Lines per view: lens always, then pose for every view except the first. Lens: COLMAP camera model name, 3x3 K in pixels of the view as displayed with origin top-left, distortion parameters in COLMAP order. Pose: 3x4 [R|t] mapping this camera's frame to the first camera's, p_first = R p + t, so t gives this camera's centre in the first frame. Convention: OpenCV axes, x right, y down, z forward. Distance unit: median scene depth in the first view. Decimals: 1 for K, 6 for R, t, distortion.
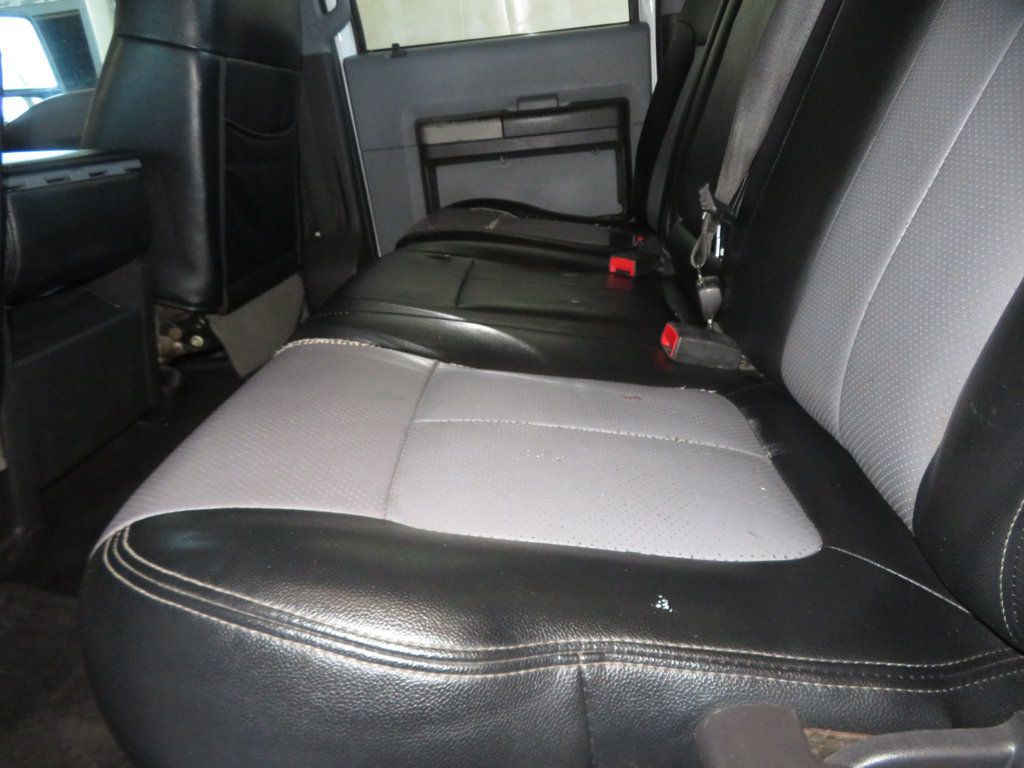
lens RADIAL K [[755.8, 0, 514.0], [0, 755.8, 373.3], [0, 0, 1]] dist [0.026722, 0.000651]
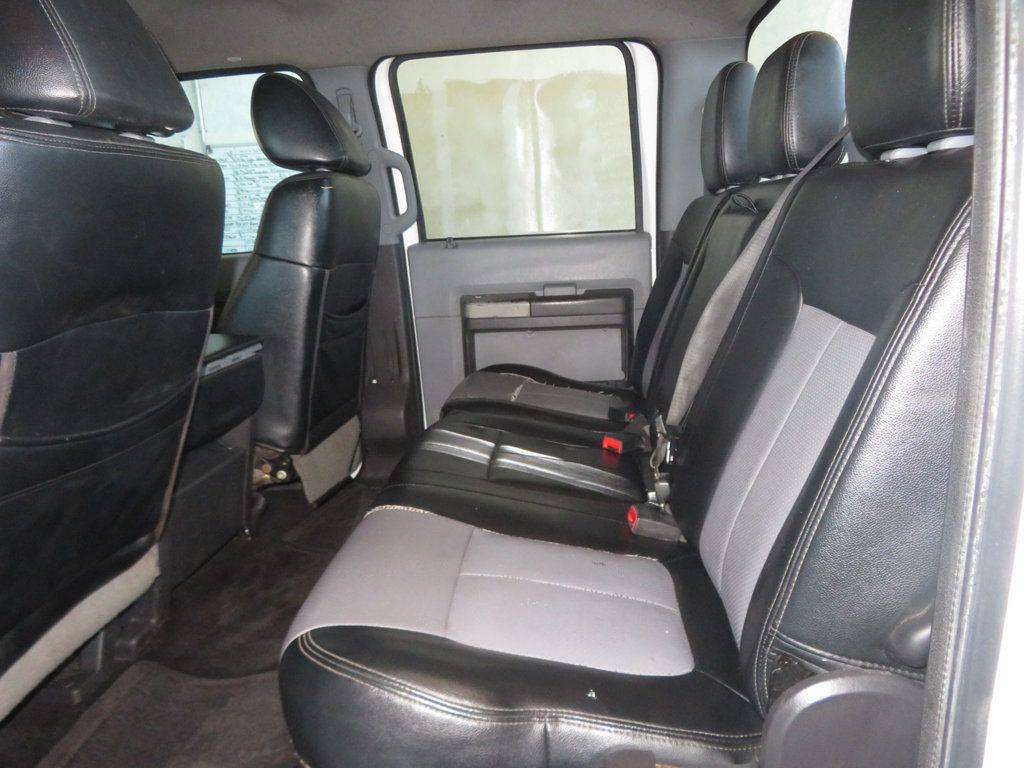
lens RADIAL K [[745.7, 0, 515.8], [0, 745.7, 380.0], [0, 0, 1]] dist [0.015648, -0.002946]
pose [[0.998039, 0.055573, -0.028805, 0.004905], [-0.058866, 0.989754, -0.130085, -0.072283], [0.021281, 0.131525, 0.991084, -0.315524]]
